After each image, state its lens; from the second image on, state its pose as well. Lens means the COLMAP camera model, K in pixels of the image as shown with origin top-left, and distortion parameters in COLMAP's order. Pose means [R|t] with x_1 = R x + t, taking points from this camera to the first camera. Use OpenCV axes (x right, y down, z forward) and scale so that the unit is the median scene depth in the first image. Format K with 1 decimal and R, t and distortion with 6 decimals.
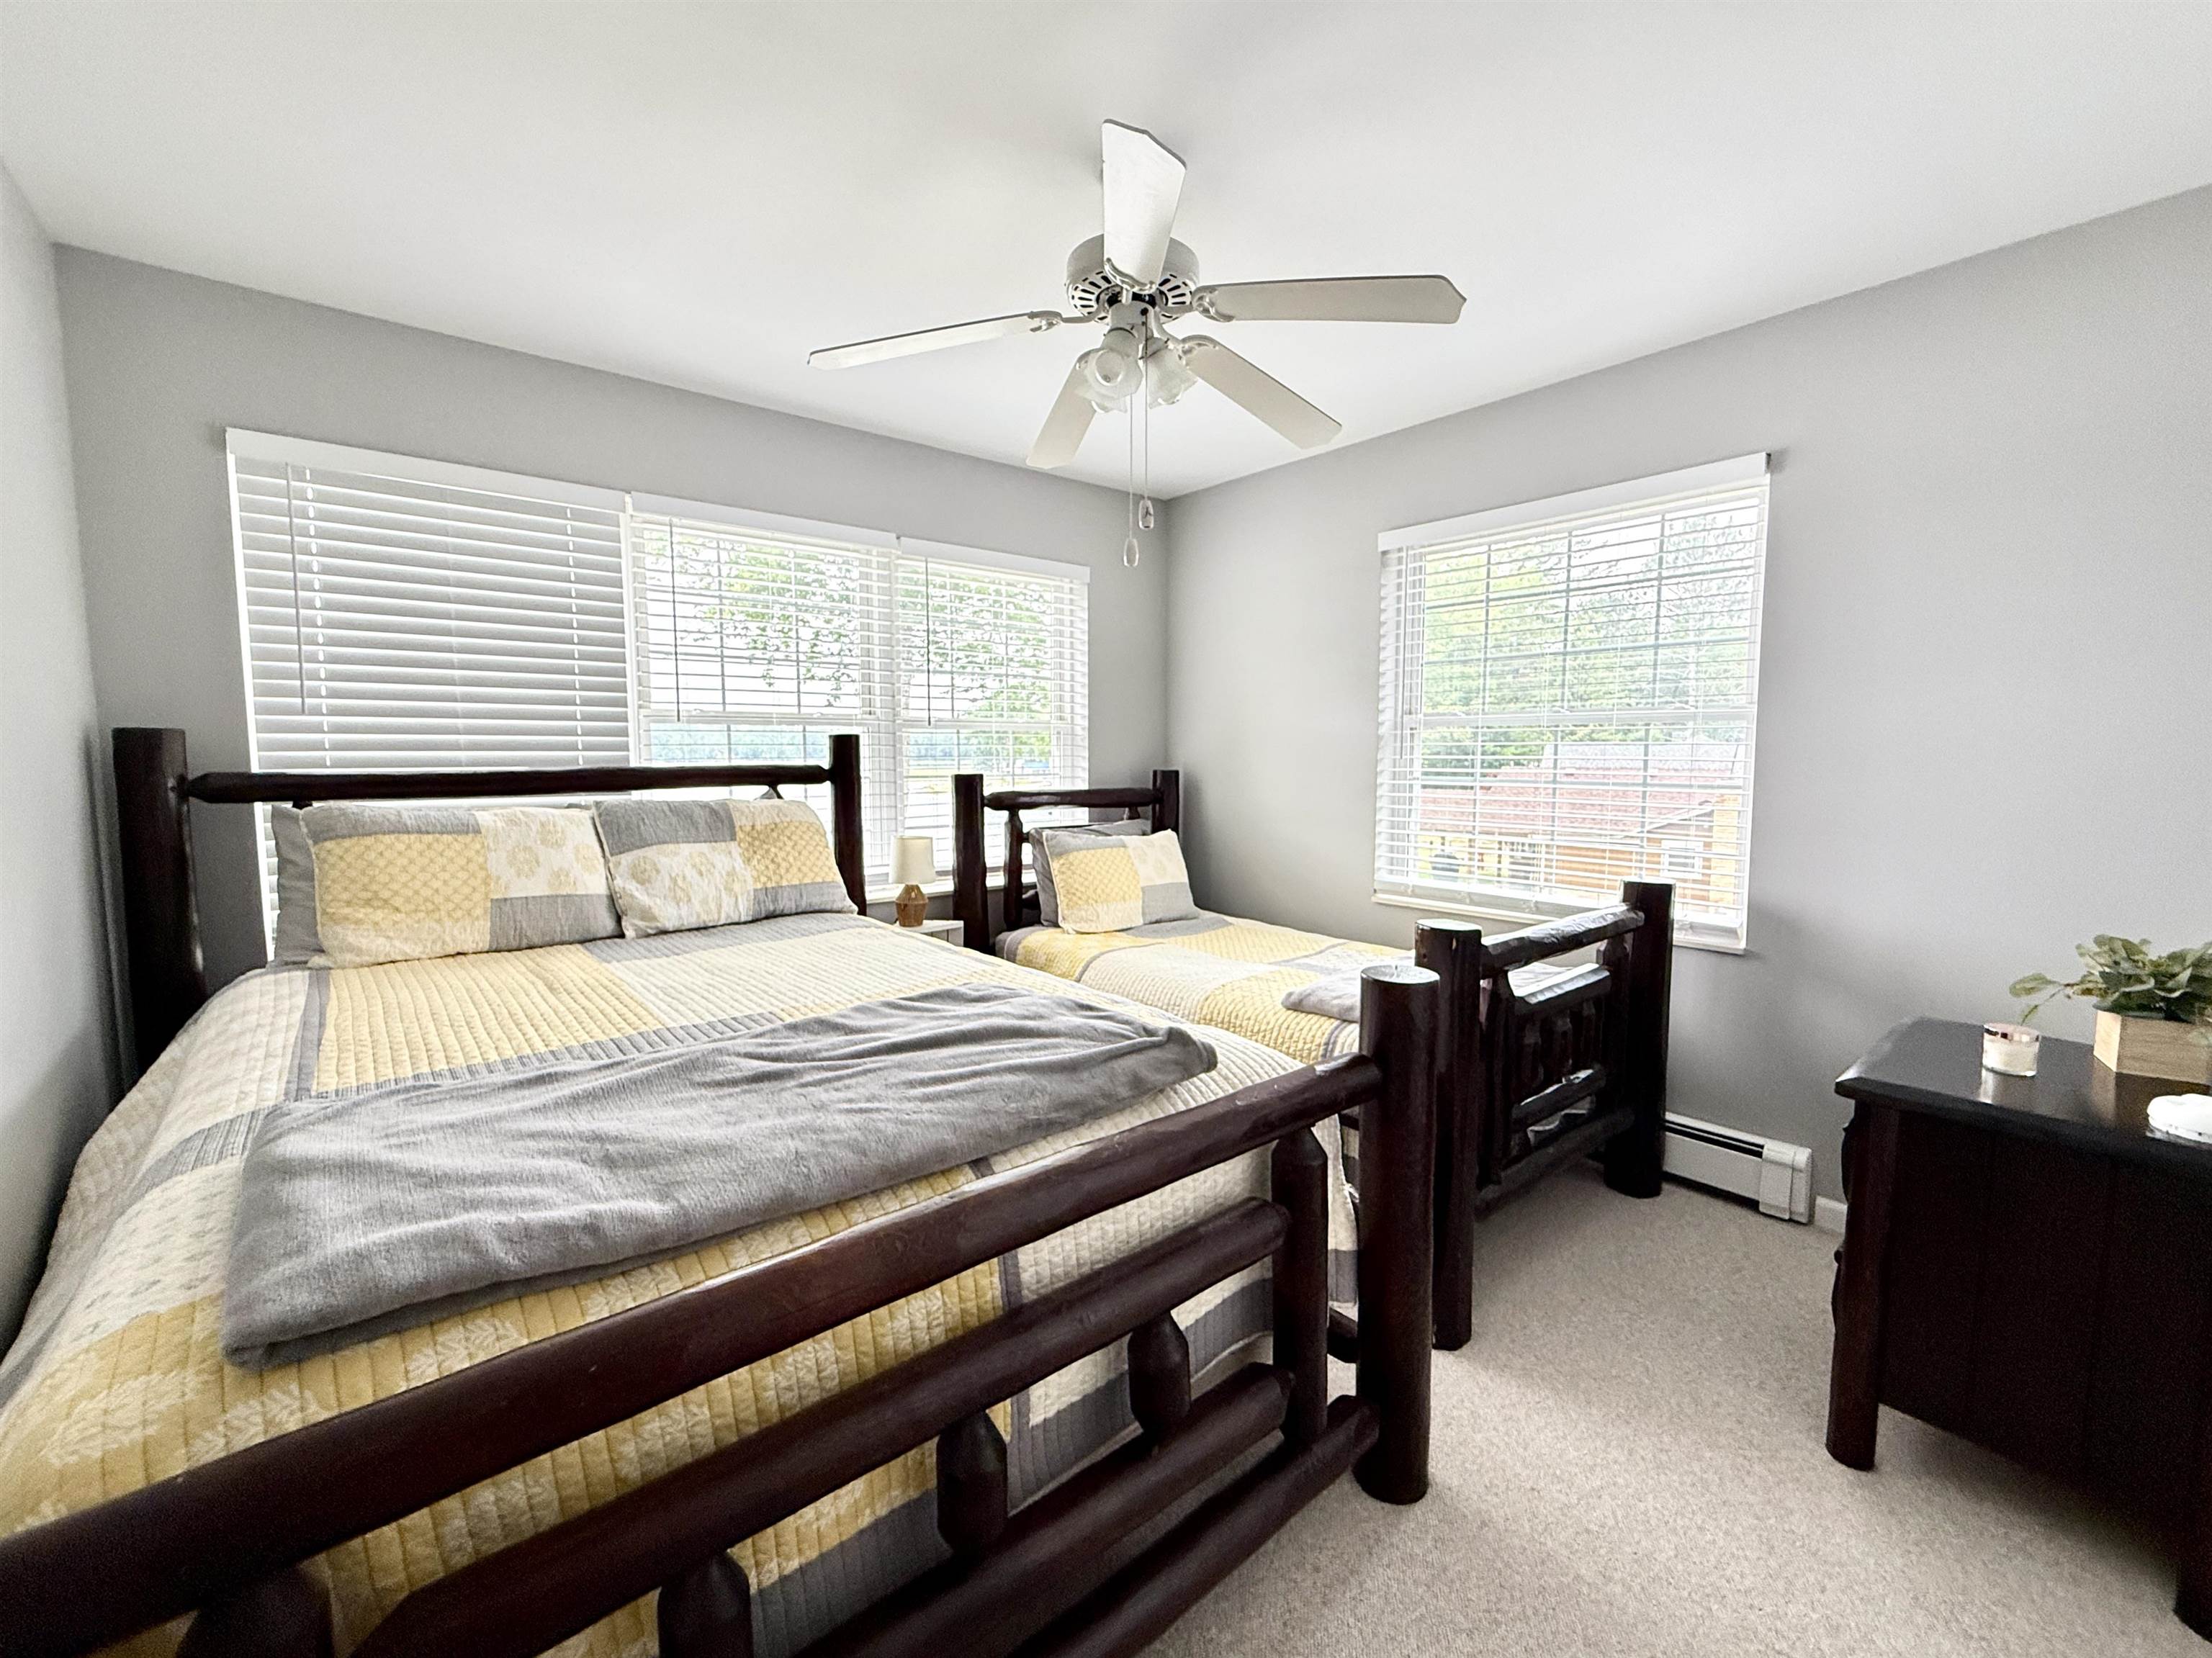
lens RADIAL K [[910.7, 0, 1108.5], [0, 910.7, 830.1], [0, 0, 1]] dist [-0.000447, -0.000062]
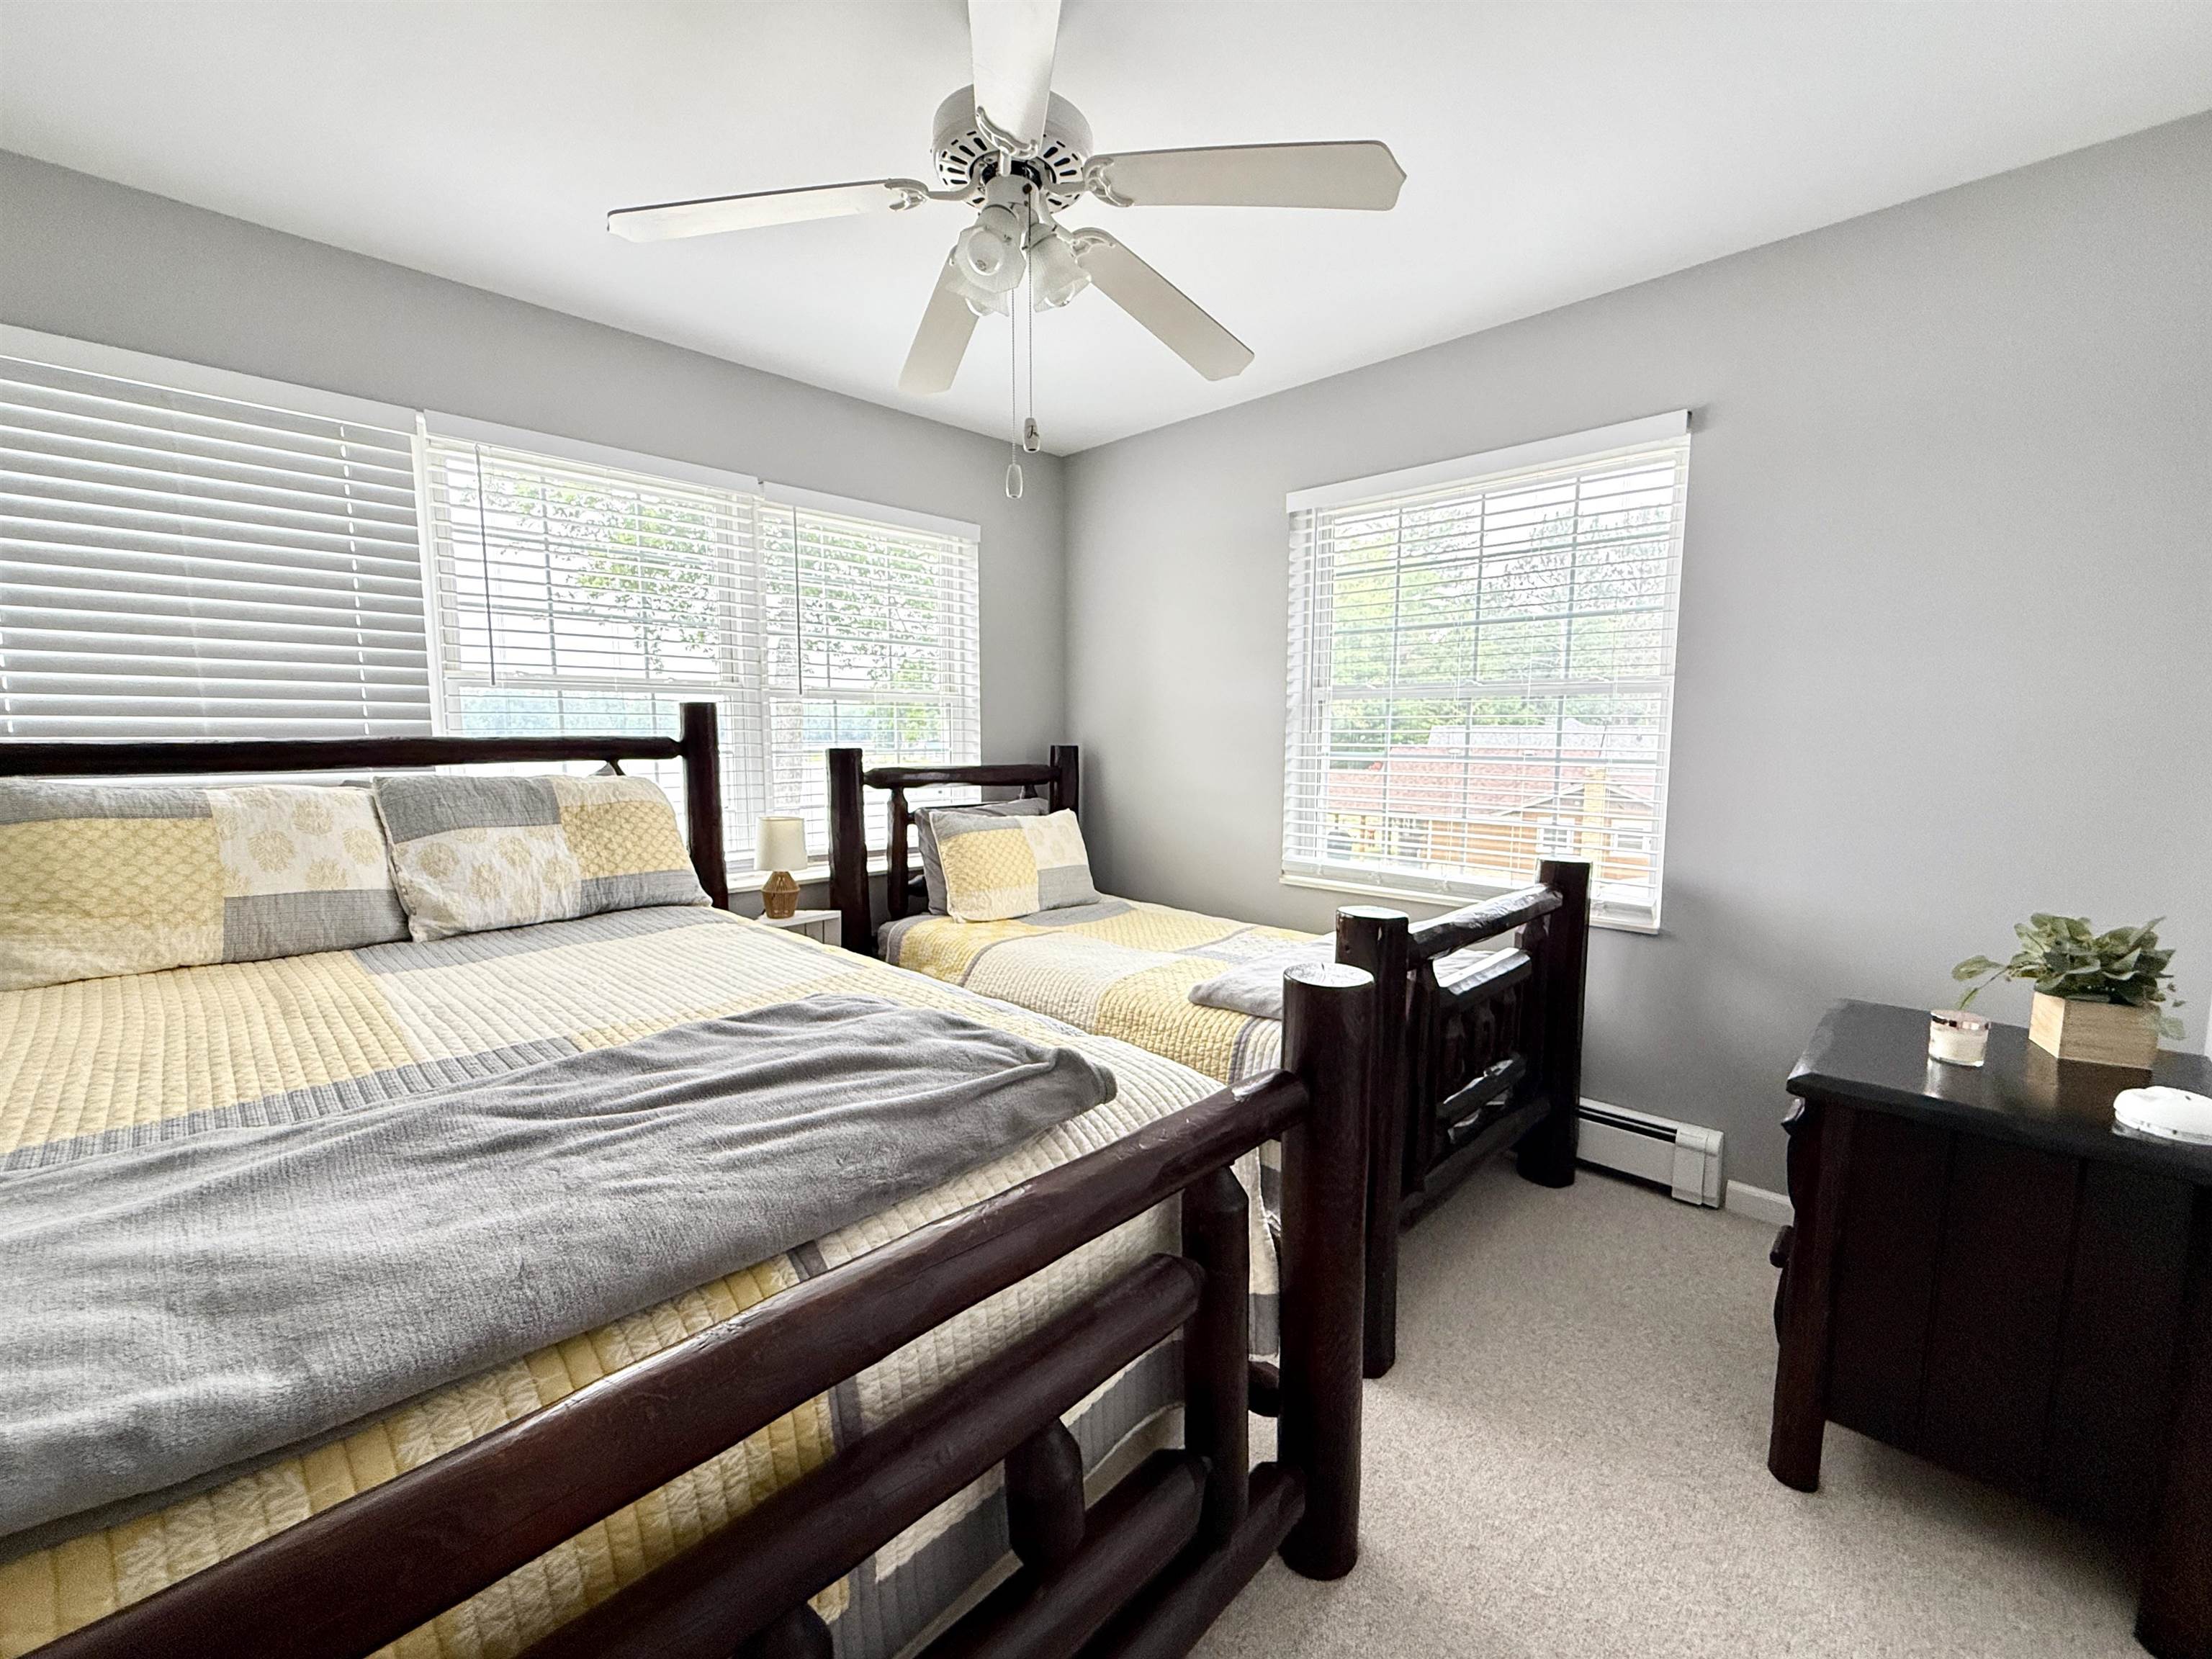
lens RADIAL K [[910.8, 0, 1108.5], [0, 910.8, 830.6], [0, 0, 1]] dist [-0.000447, -0.000062]
pose [[0.994366, -0.007324, 0.105748, 0.015109], [0.004935, 0.999727, 0.022831, 0.001153], [-0.105886, -0.022181, 0.994131, 0.105920]]
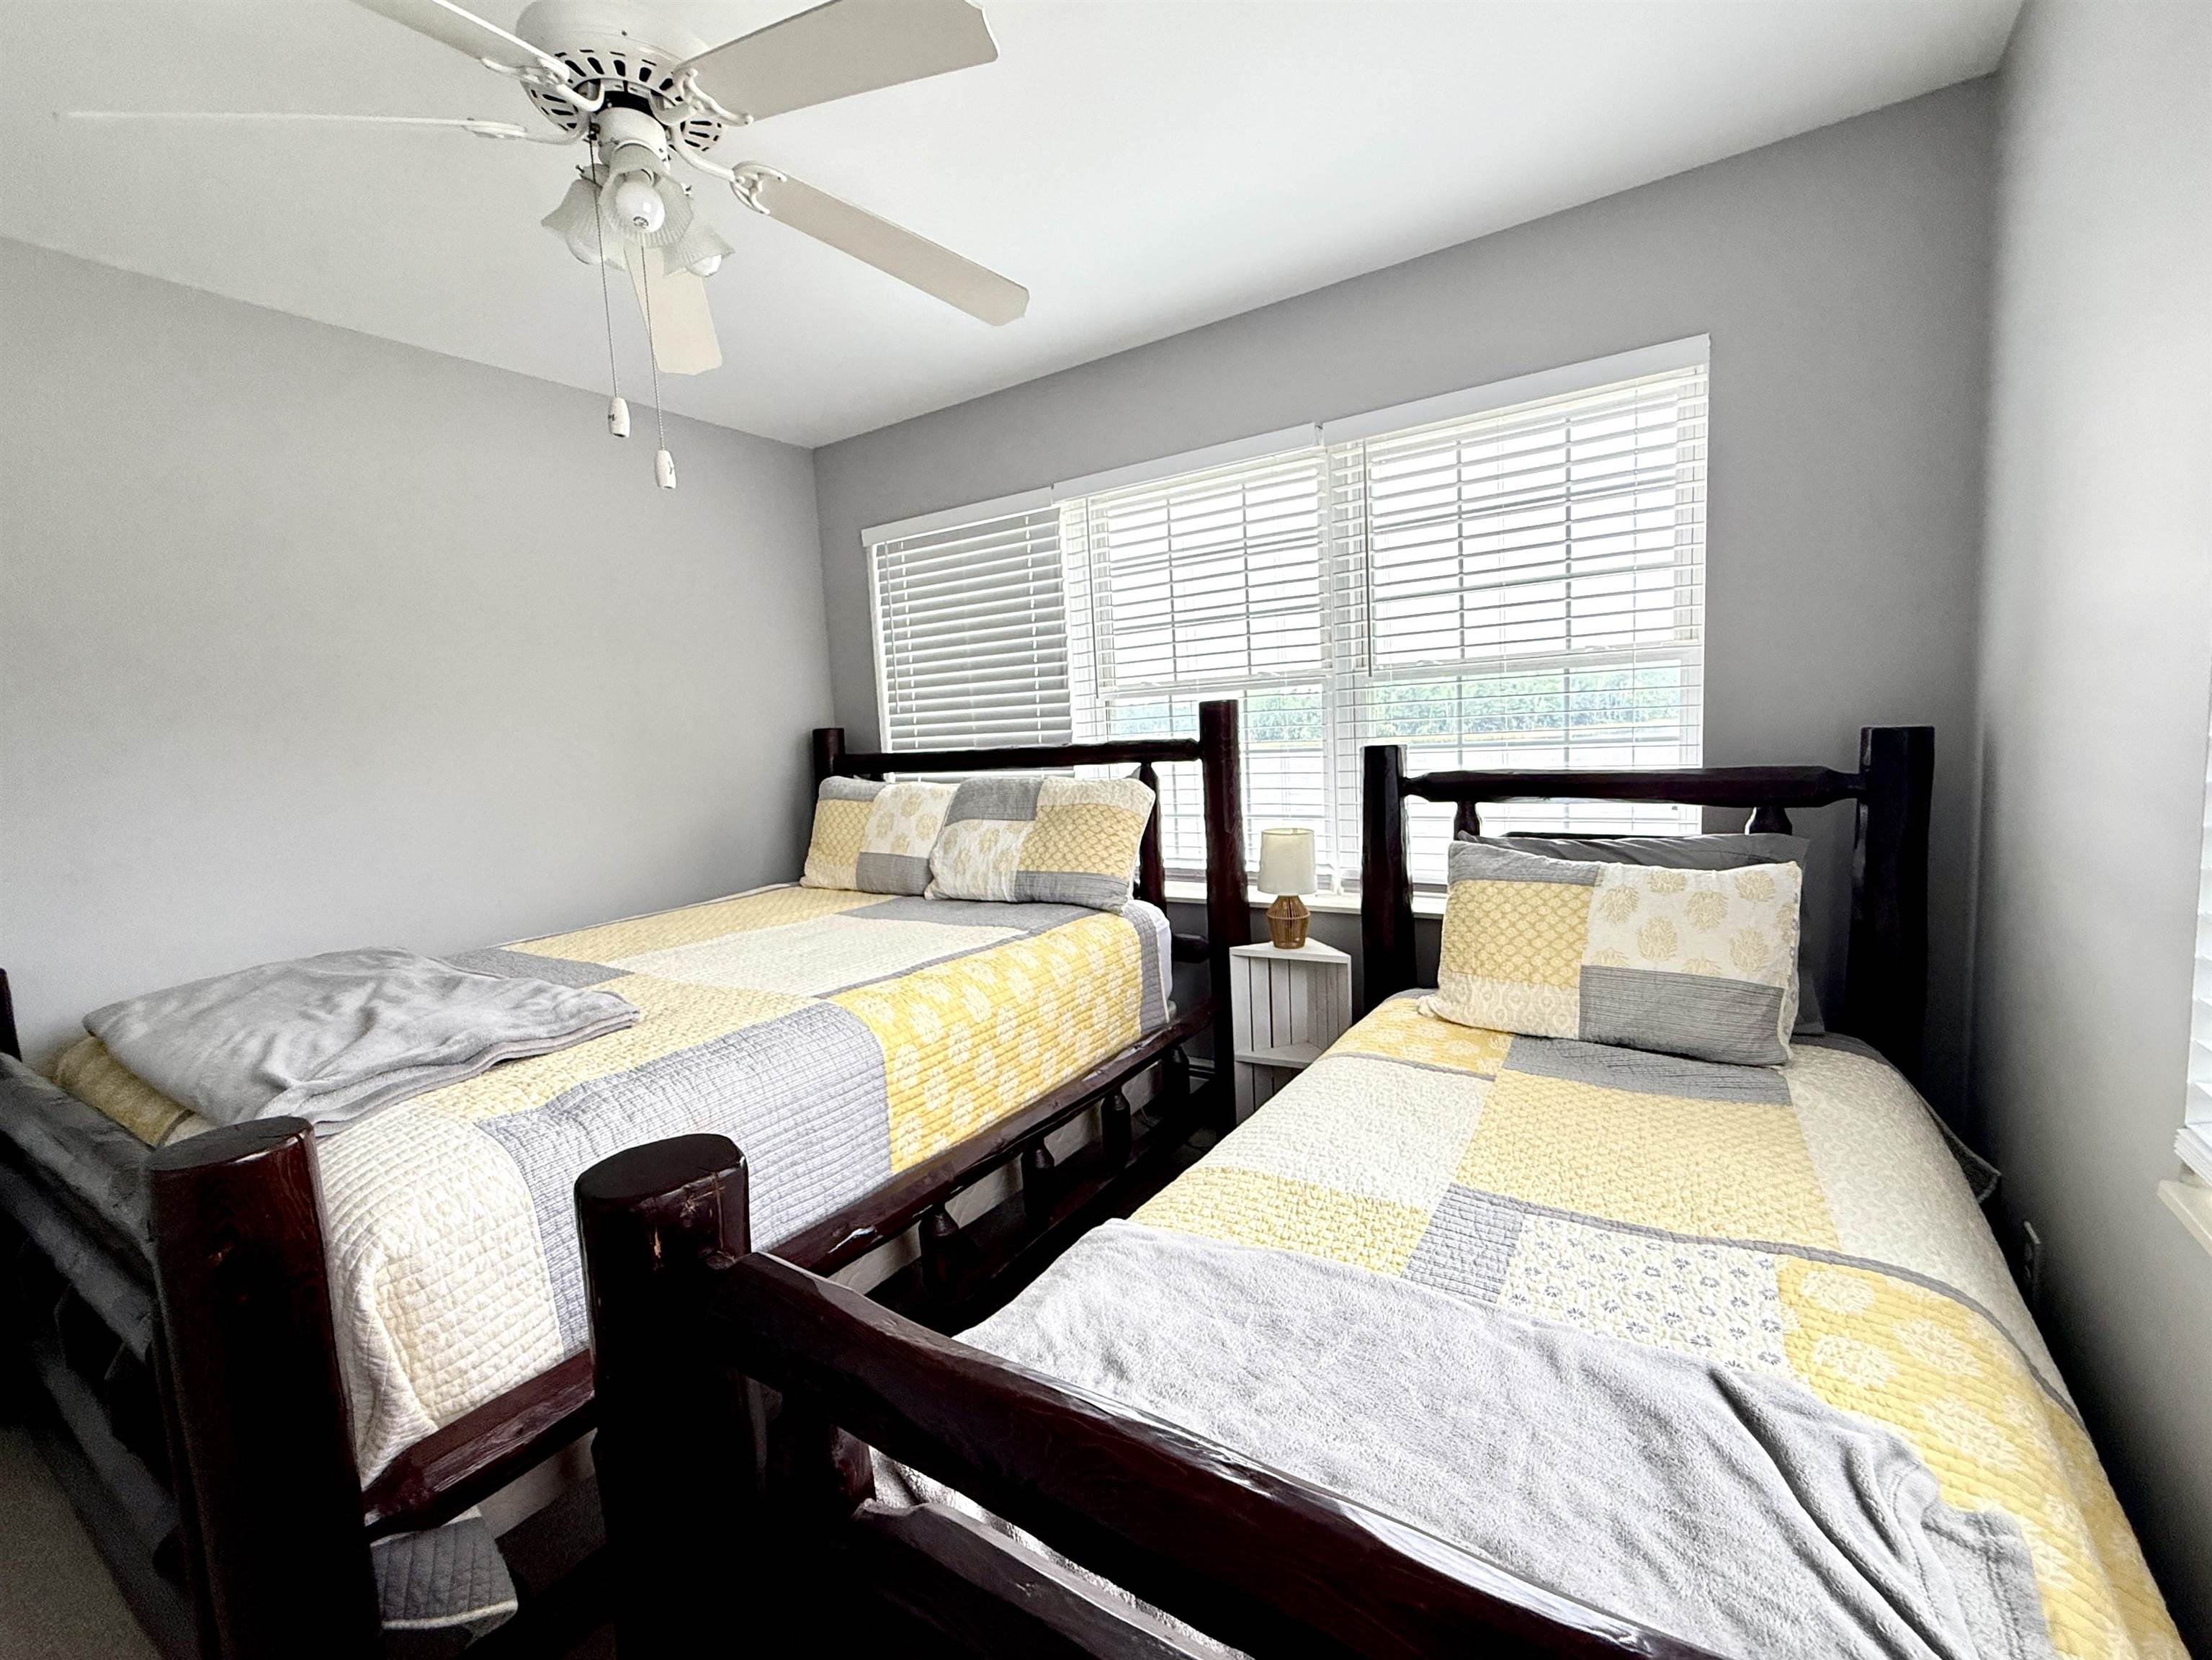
lens RADIAL K [[910.9, 0, 1108.5], [0, 910.9, 831.1], [0, 0, 1]] dist [-0.000447, -0.000062]
pose [[0.317310, 0.091309, -0.943916, 0.640900], [-0.028203, 0.995822, 0.086849, -0.075195], [0.947902, -0.000937, 0.318559, 0.859396]]
